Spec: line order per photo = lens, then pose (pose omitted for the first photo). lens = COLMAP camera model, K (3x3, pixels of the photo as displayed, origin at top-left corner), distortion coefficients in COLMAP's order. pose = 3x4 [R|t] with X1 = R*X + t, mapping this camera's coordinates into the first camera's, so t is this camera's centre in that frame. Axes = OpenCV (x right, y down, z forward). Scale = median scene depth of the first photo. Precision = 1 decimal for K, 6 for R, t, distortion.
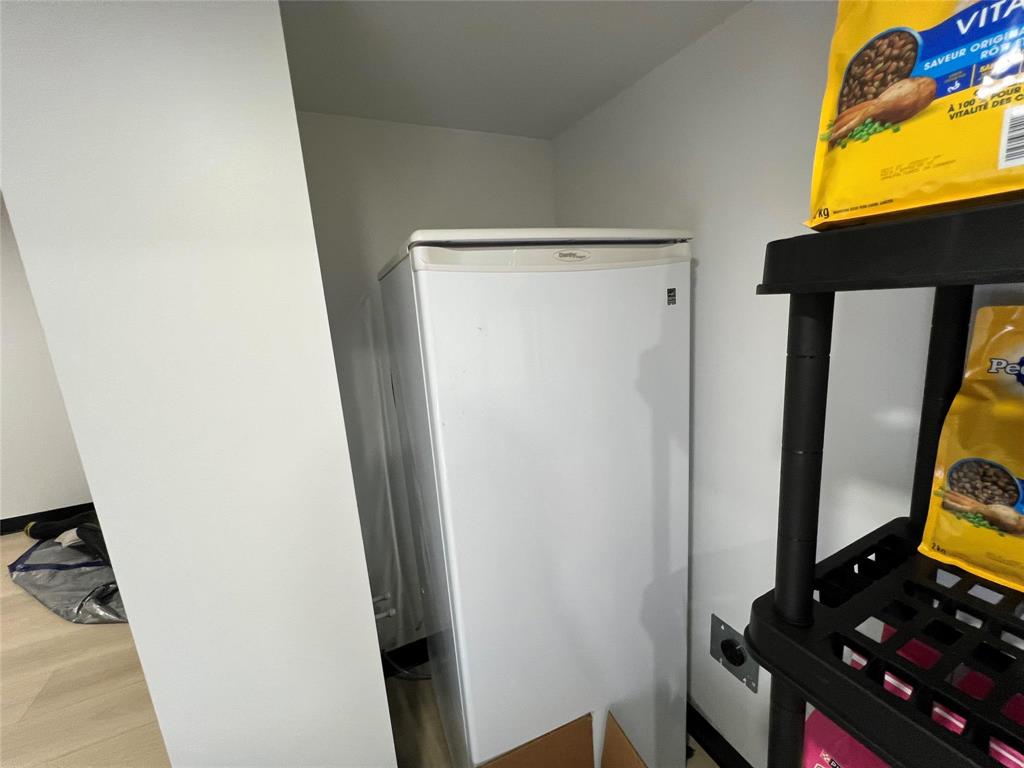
lens RADIAL K [[408.0, 0, 509.4], [0, 408.0, 383.3], [0, 0, 1]] dist [-0.002059, 0.000144]
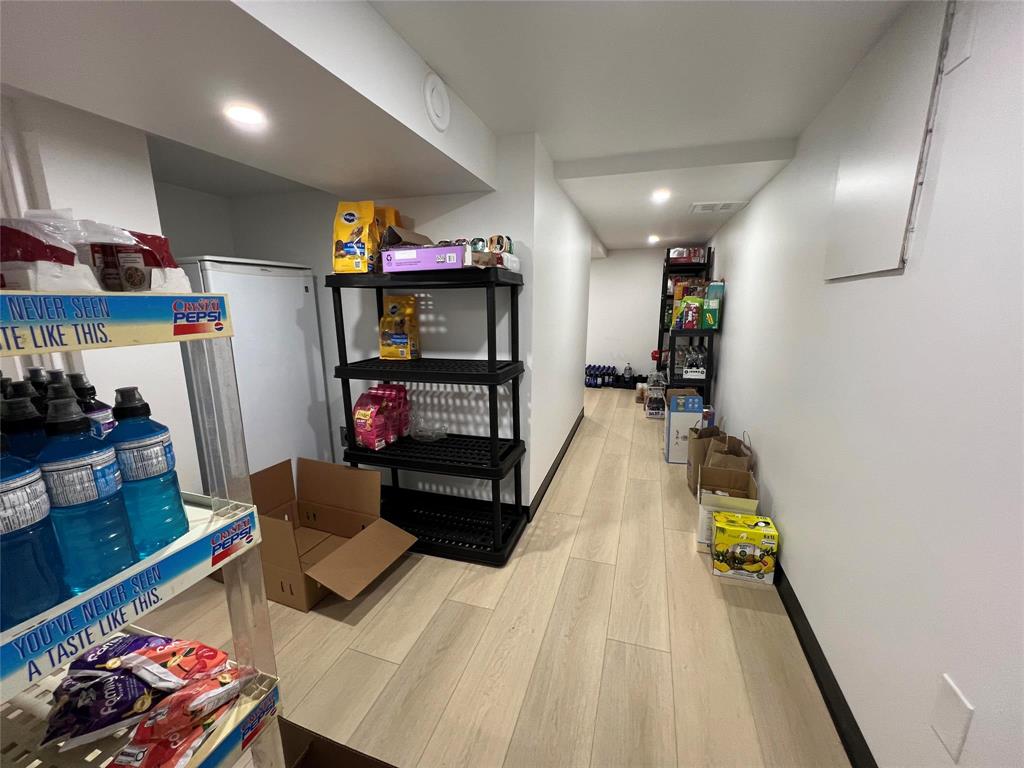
lens RADIAL K [[408.0, 0, 511.1], [0, 408.0, 385.3], [0, 0, 1]] dist [-0.002059, 0.000144]
pose [[0.689852, -0.081979, 0.719294, -0.511813], [0.097469, 0.995039, 0.019927, 0.384825], [-0.717359, 0.056362, 0.694420, -1.399042]]
